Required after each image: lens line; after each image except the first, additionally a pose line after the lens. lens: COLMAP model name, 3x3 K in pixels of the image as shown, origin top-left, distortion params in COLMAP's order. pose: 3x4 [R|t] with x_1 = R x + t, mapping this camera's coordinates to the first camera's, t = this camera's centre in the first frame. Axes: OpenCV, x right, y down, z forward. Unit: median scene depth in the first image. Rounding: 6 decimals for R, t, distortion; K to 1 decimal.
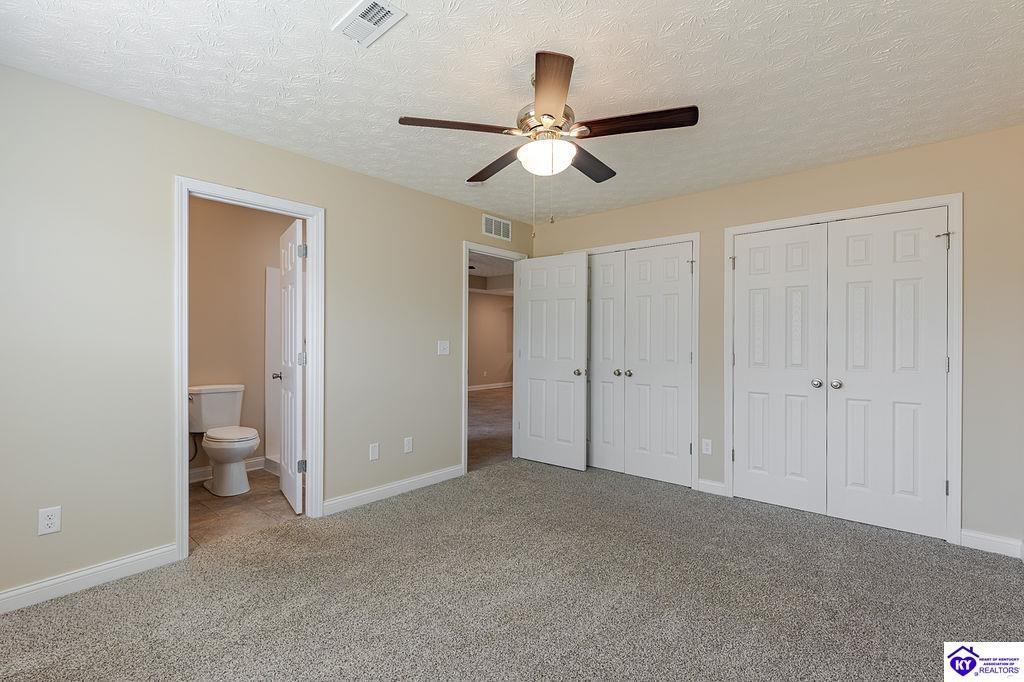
lens RADIAL K [[461.3, 0, 514.2], [0, 461.3, 336.6], [0, 0, 1]] dist [0.006783, -0.000932]
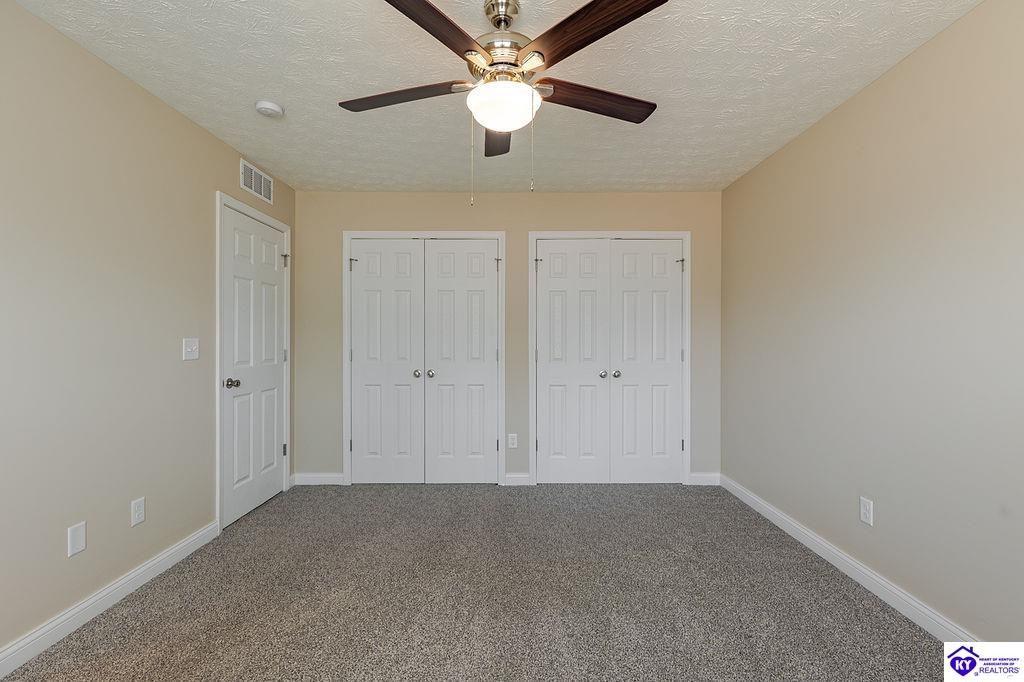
lens RADIAL K [[461.3, 0, 515.5], [0, 461.3, 338.6], [0, 0, 1]] dist [0.006783, -0.000932]
pose [[0.756359, -0.001248, 0.654156, -0.254434], [-0.004711, 0.999962, 0.007355, 0.002537], [-0.654140, -0.008644, 0.756324, 0.223080]]
